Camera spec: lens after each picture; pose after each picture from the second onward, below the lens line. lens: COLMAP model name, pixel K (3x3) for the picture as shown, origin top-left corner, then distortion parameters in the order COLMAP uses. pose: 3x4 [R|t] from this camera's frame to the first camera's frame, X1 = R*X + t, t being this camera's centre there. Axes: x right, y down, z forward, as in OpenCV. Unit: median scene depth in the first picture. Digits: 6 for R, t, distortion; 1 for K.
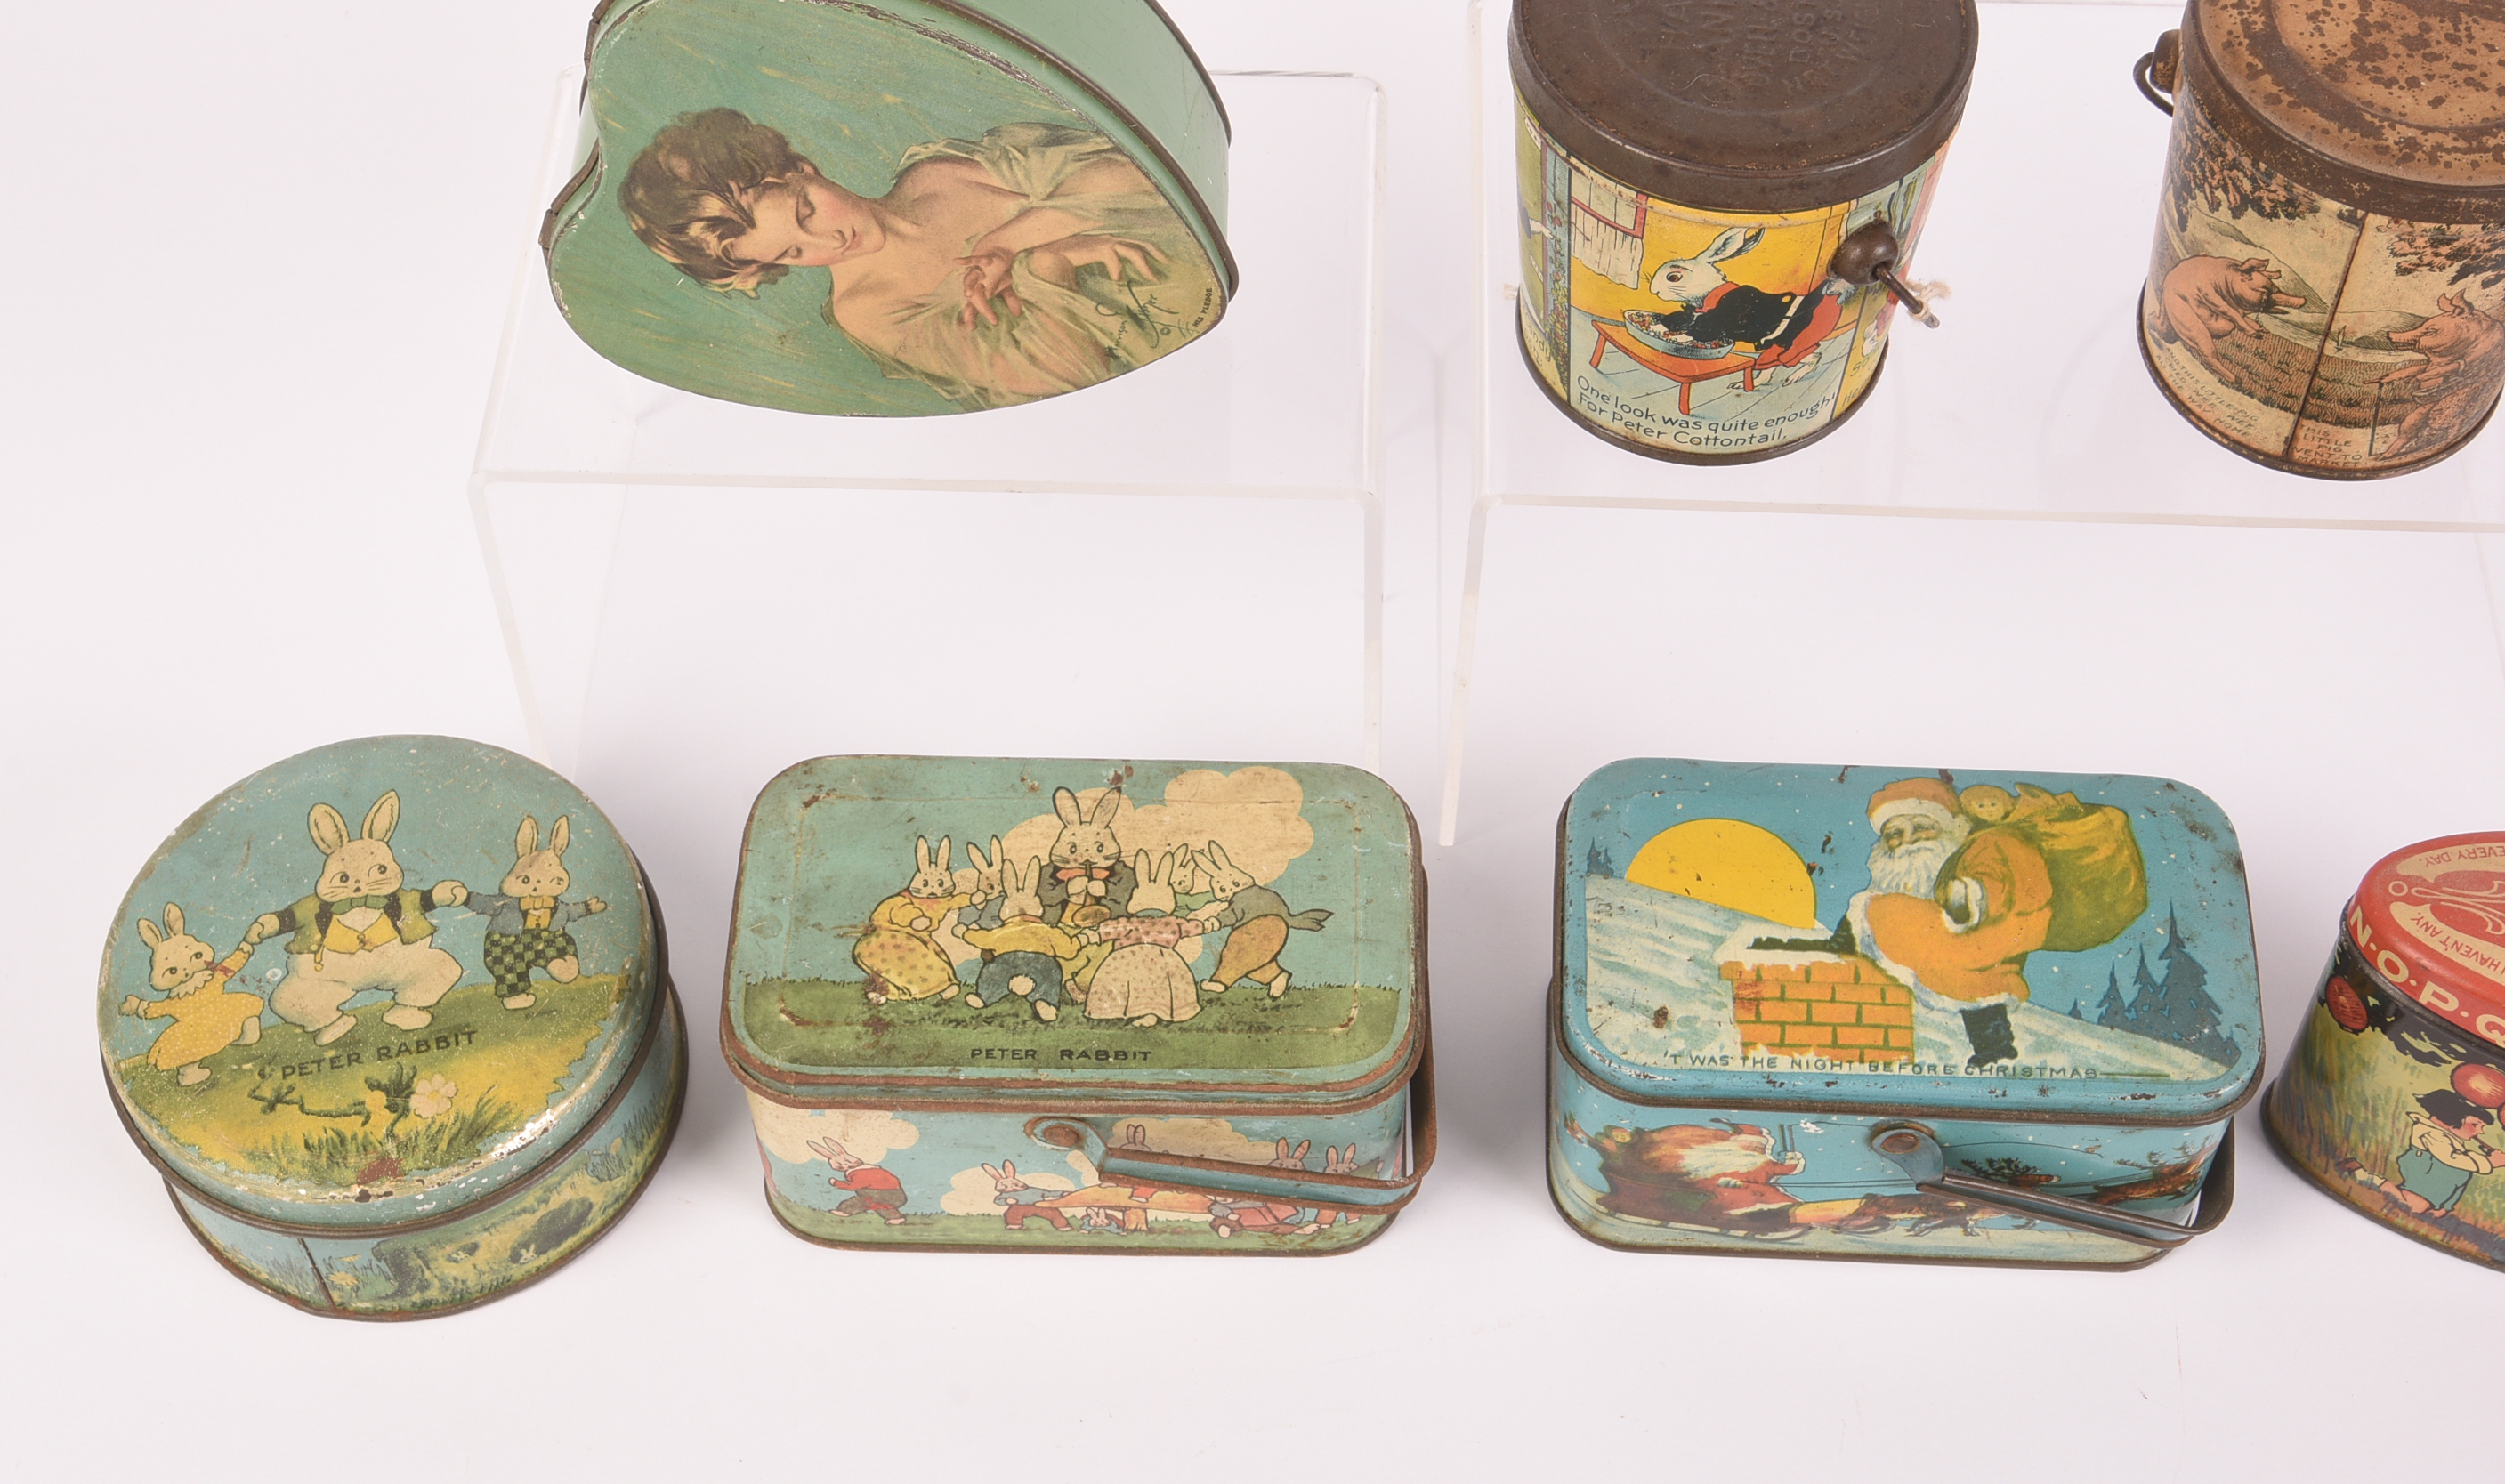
lens RADIAL K [[3330.5, 0, 1270.1], [0, 3330.5, 740.8], [0, 0, 1]] dist [-0.107841, 0.000000]
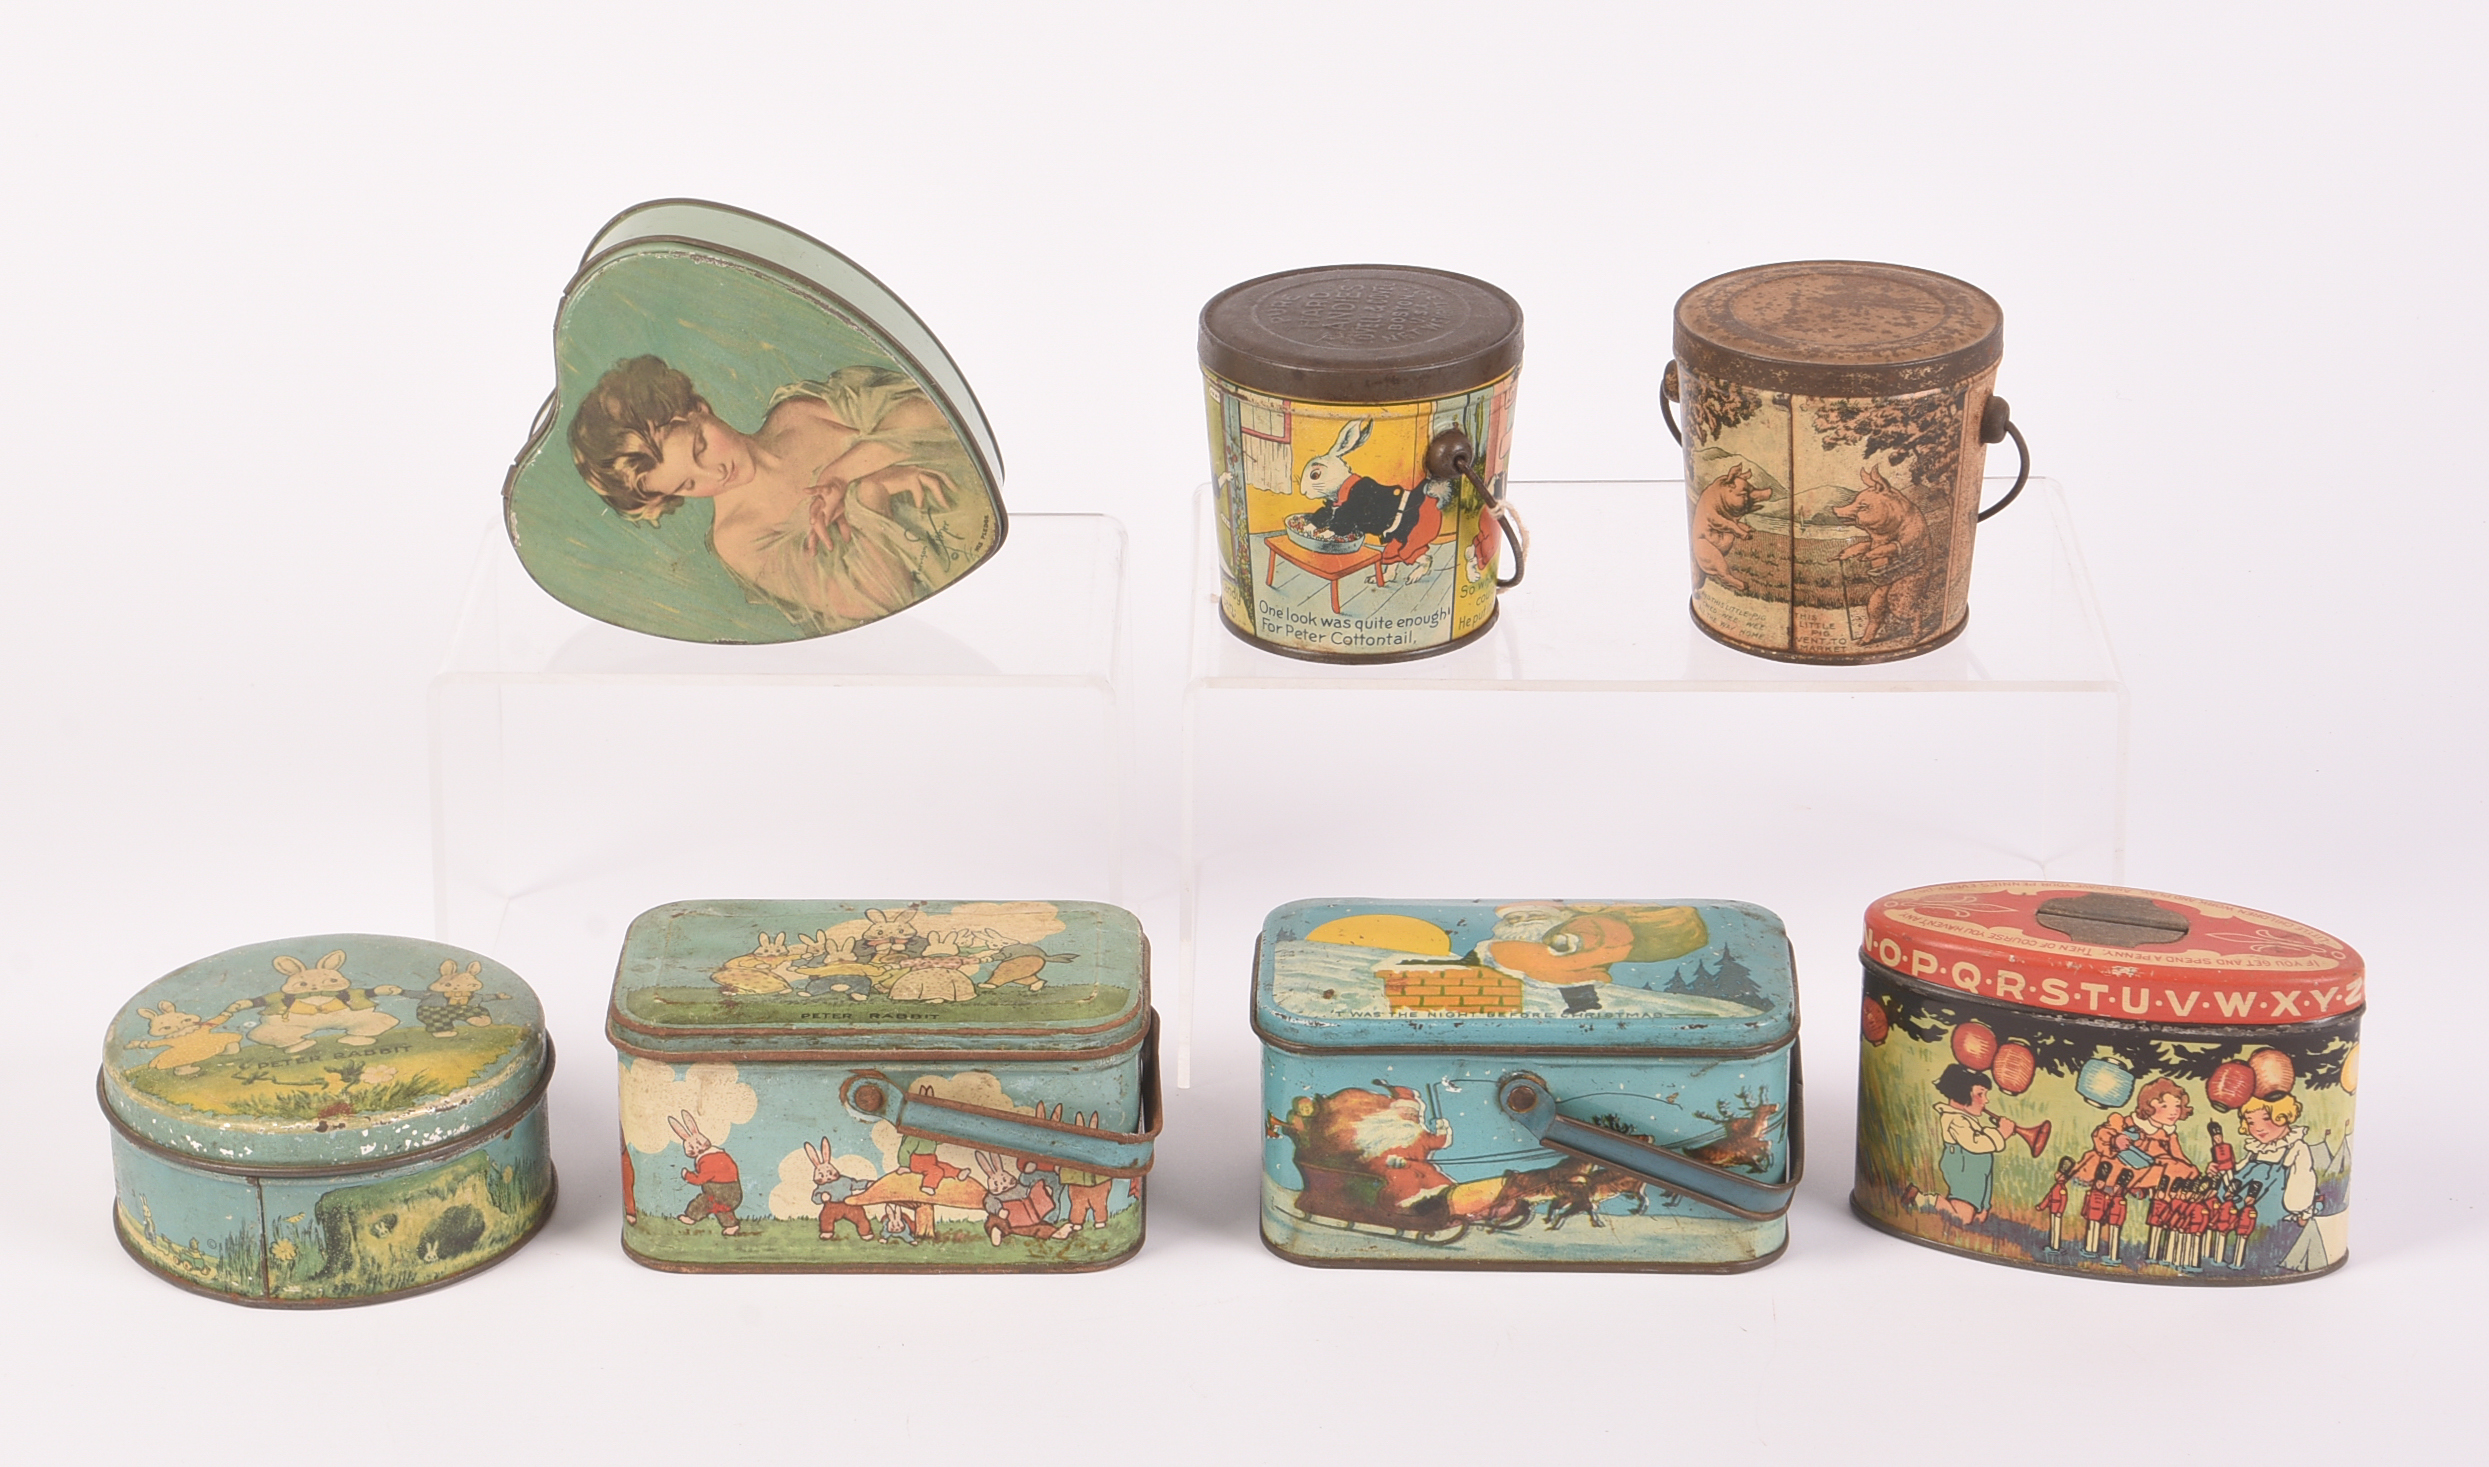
lens RADIAL K [[5152.4, 0, 1225.1], [0, 5152.4, 738.1], [0, 0, 1]] dist [-0.080219, 0.000000]
pose [[0.999749, -0.007994, 0.020917, 0.034648], [0.017409, 0.864975, -0.501513, 1.000614], [-0.014084, 0.501752, 0.864897, -0.795526]]
